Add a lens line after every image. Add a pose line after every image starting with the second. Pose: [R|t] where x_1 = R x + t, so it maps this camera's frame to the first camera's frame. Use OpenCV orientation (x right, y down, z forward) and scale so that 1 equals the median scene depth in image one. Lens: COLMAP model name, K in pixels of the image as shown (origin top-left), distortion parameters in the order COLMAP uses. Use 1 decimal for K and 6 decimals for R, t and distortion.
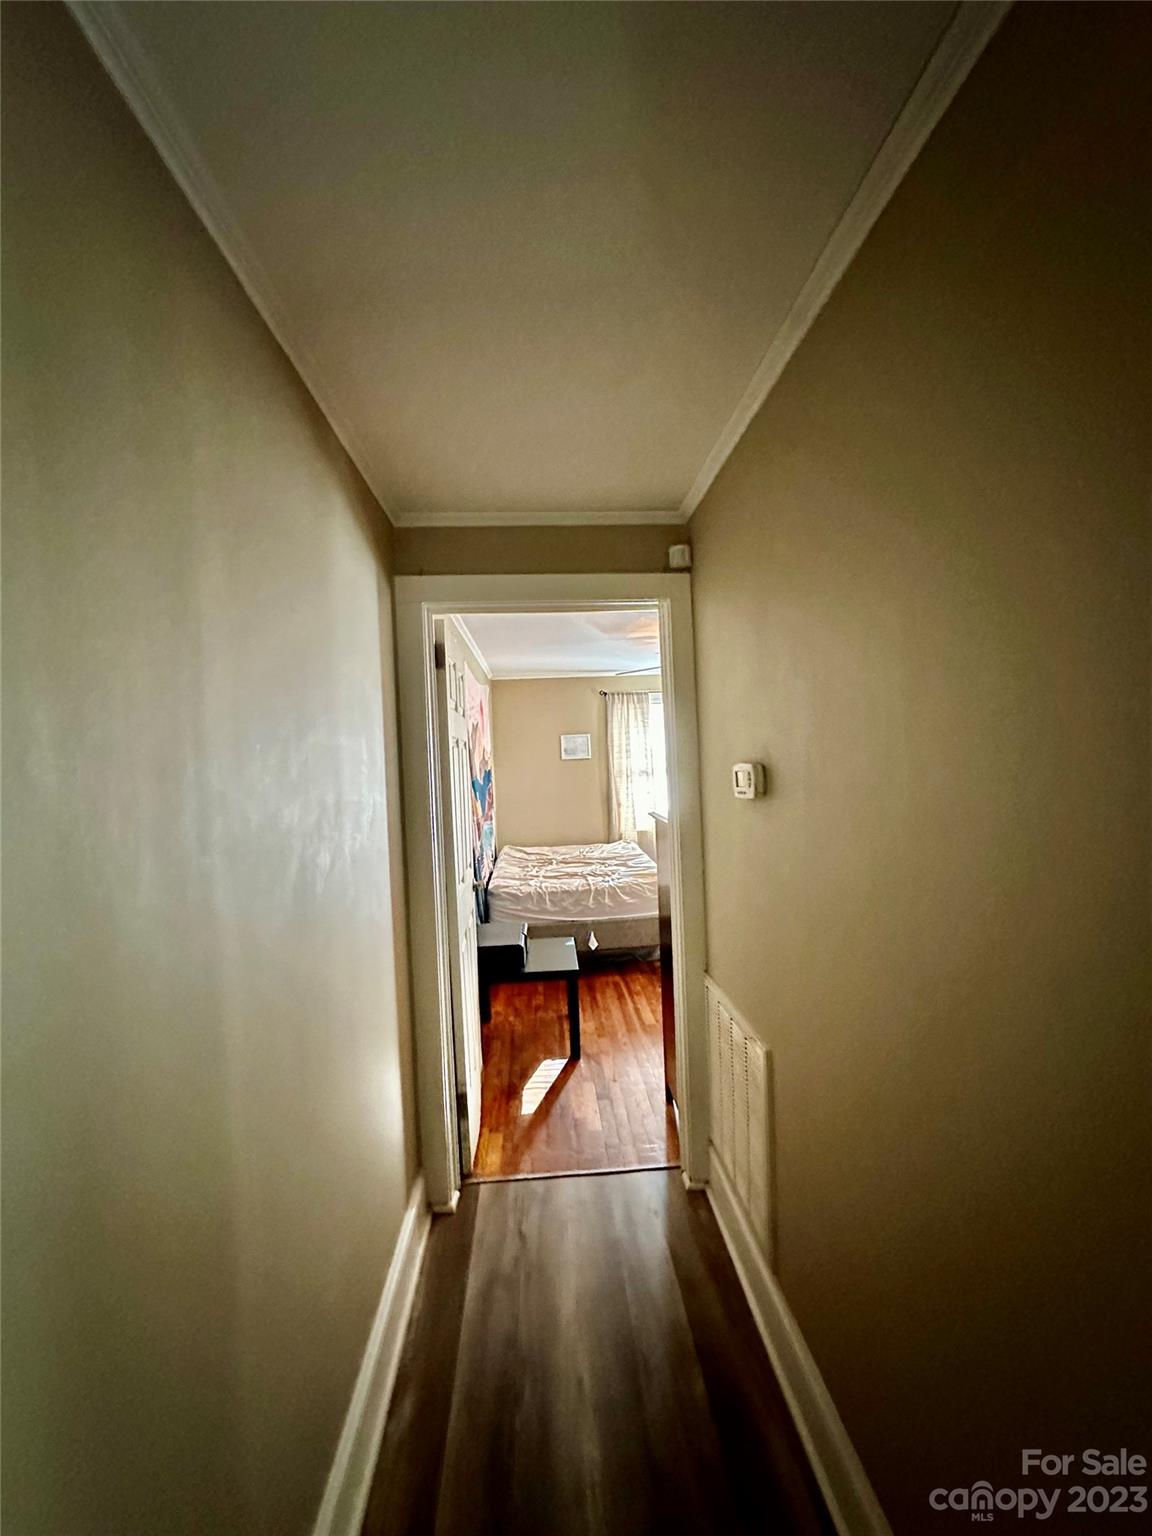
lens RADIAL K [[612.4, 0, 578.8], [0, 612.4, 767.8], [0, 0, 1]] dist [-0.000976, 0.000238]
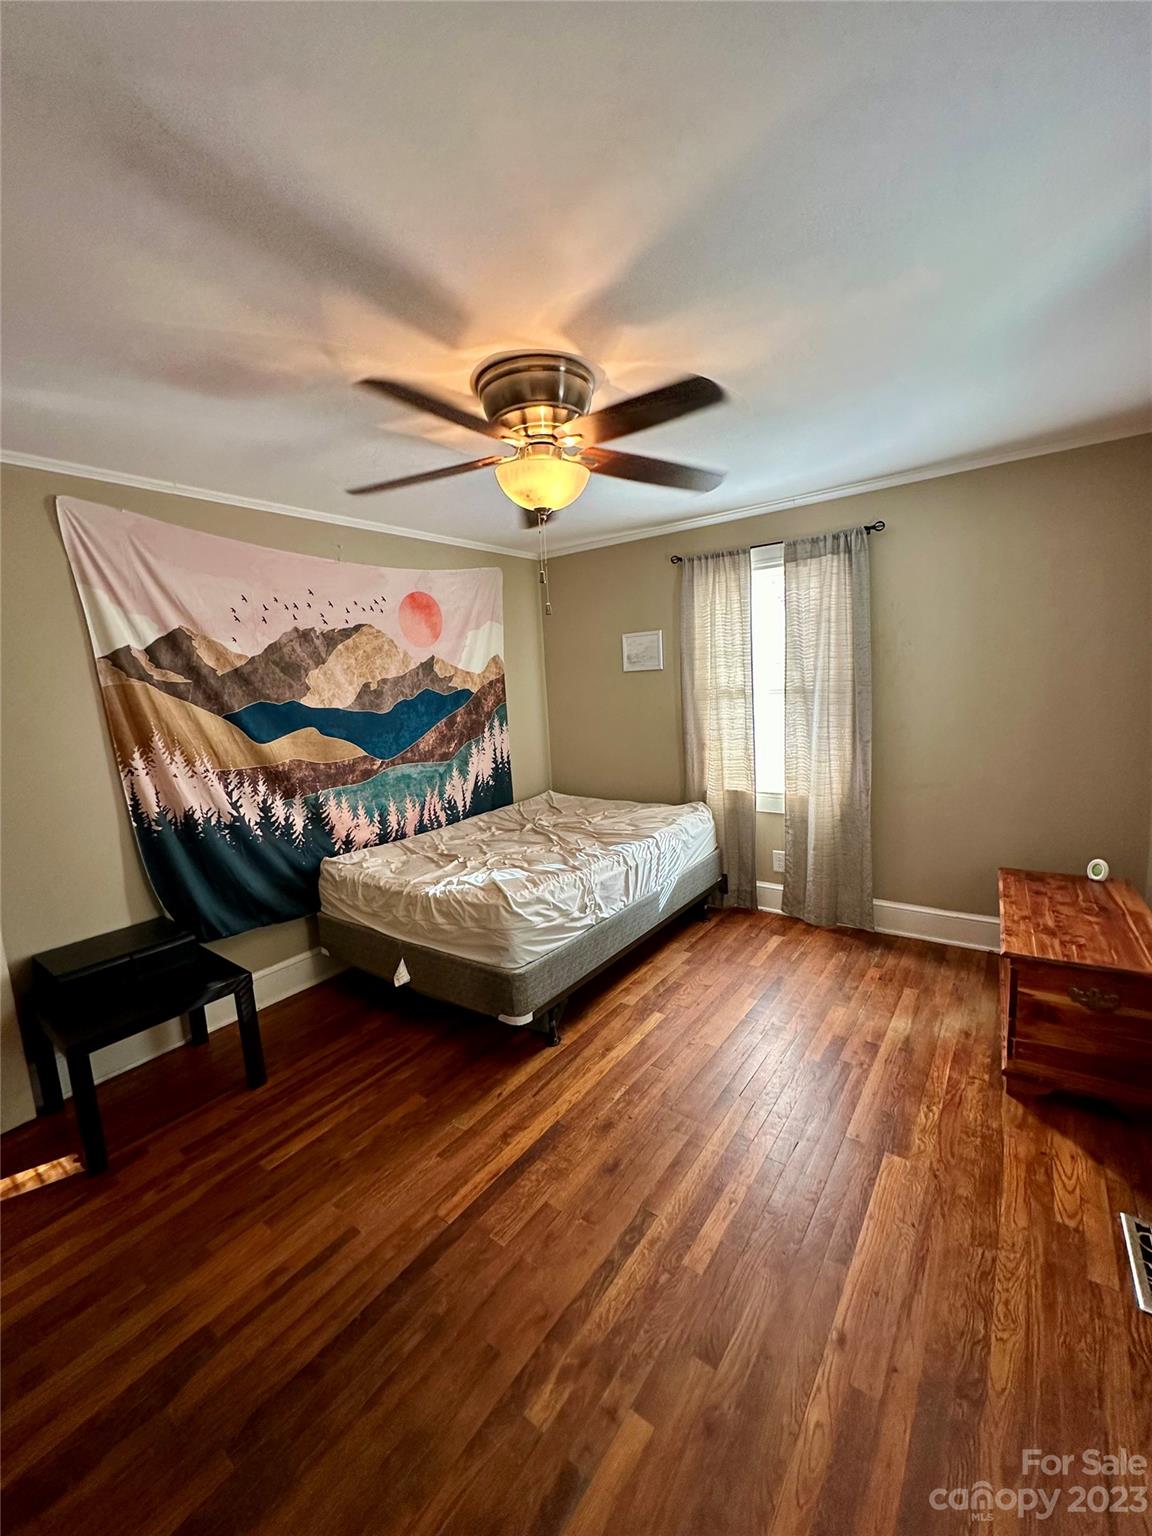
lens RADIAL K [[612.4, 0, 574.8], [0, 612.4, 769.4], [0, 0, 1]] dist [-0.000976, 0.000238]
pose [[0.762868, 0.090315, -0.640216, 0.366849], [0.013184, 0.987817, 0.155062, -0.012364], [0.646420, -0.126732, 0.752383, 0.453468]]
